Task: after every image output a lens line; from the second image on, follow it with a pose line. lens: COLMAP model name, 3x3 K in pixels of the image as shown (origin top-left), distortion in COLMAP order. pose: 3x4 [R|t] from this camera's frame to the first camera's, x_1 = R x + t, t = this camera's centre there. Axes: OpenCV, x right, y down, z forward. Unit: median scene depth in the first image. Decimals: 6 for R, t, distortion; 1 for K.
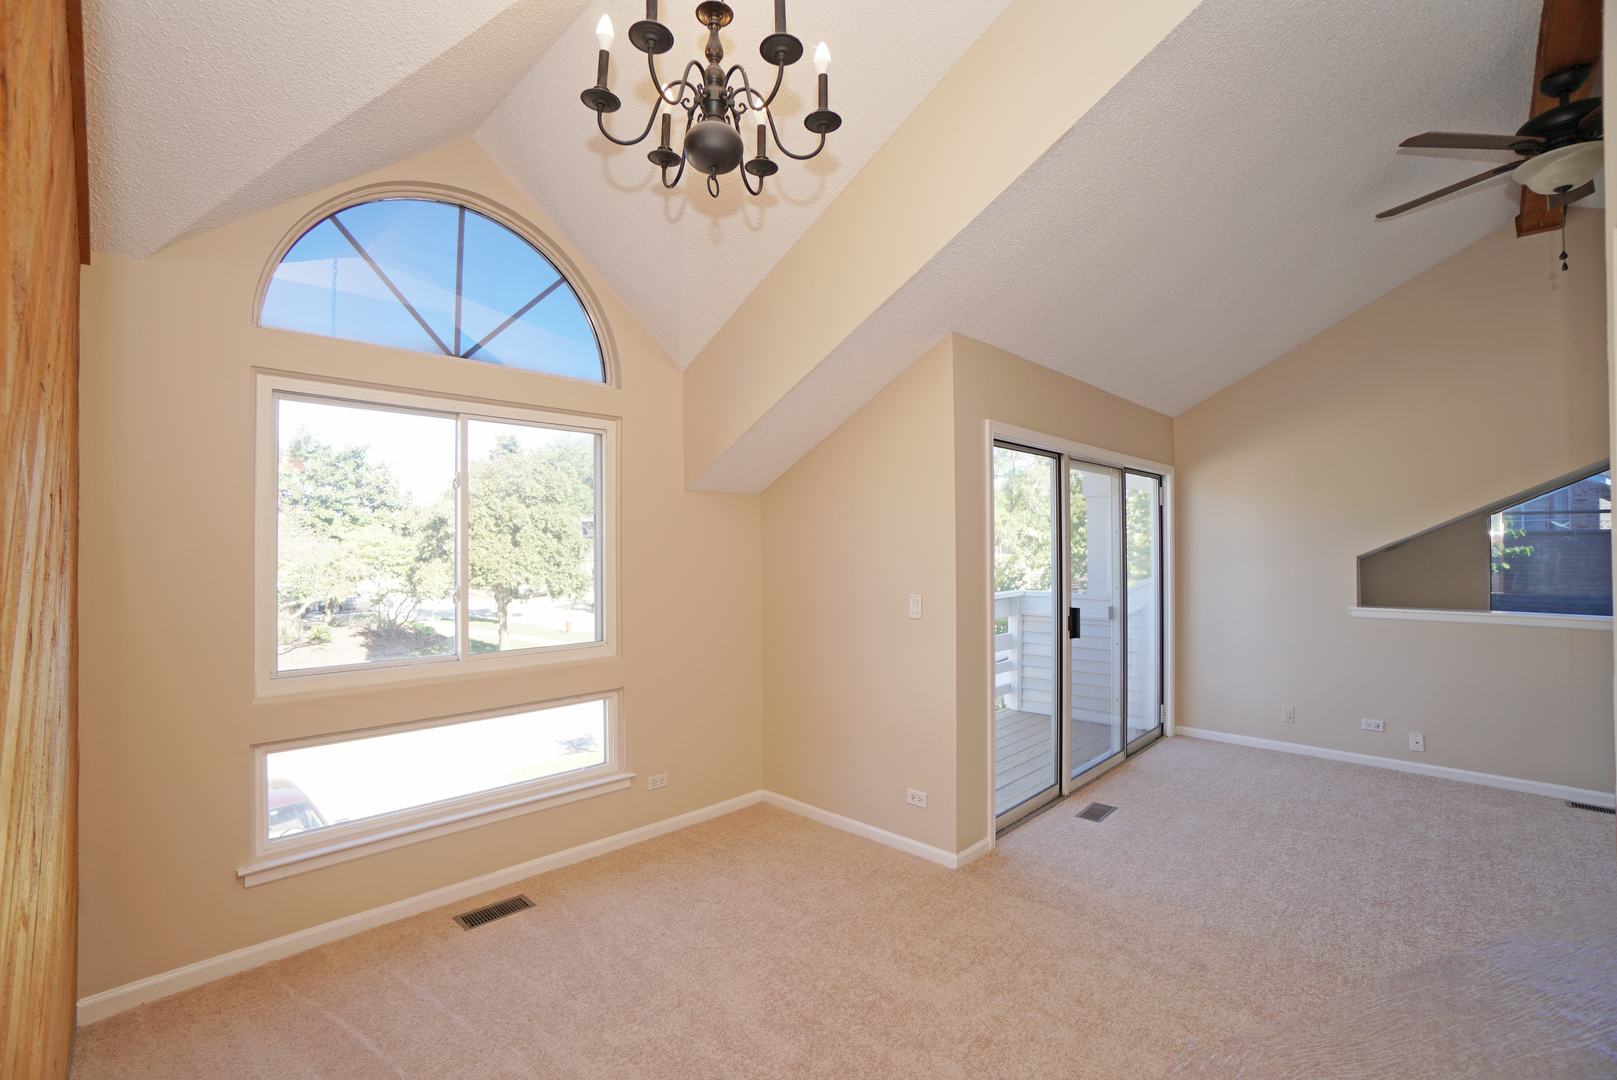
lens RADIAL K [[726.4, 0, 797.1], [0, 726.4, 539.2], [0, 0, 1]] dist [-0.032889, 0.002892]
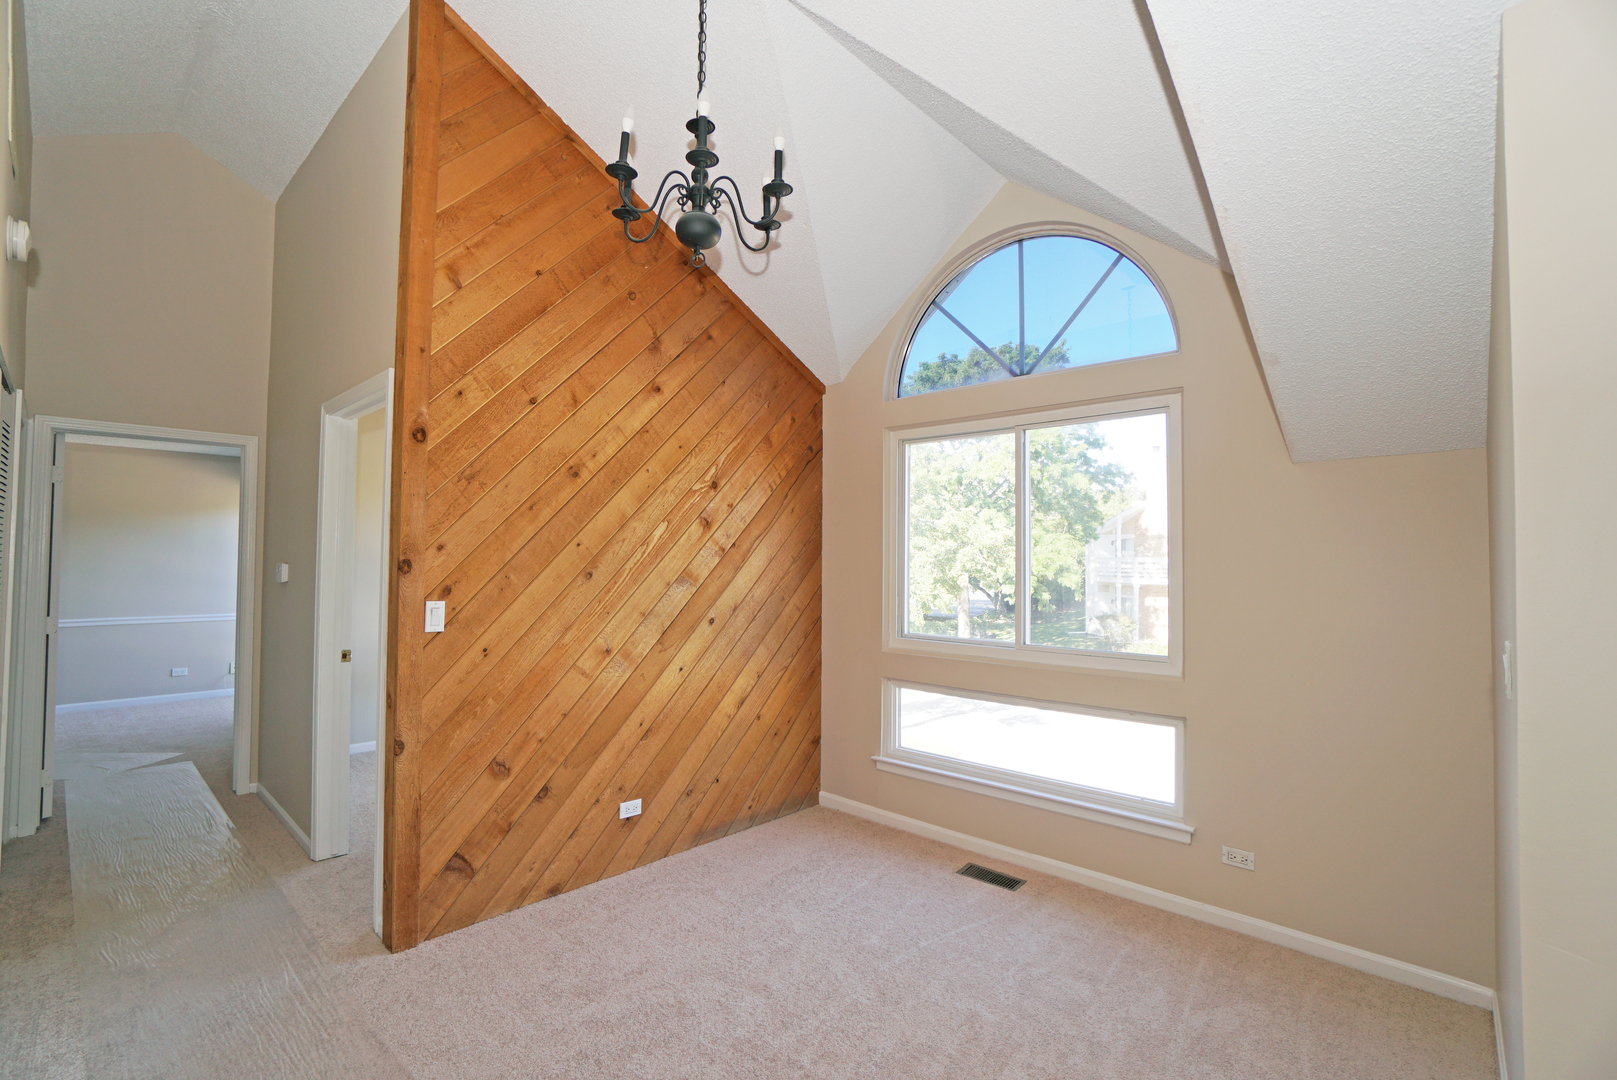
lens RADIAL K [[726.4, 0, 802.4], [0, 726.4, 541.7], [0, 0, 1]] dist [-0.032889, 0.002892]
pose [[0.044997, -0.017517, -0.998834, 0.633382], [0.002032, 0.999846, -0.017444, 0.023112], [0.998985, -0.001245, 0.045026, 0.618226]]
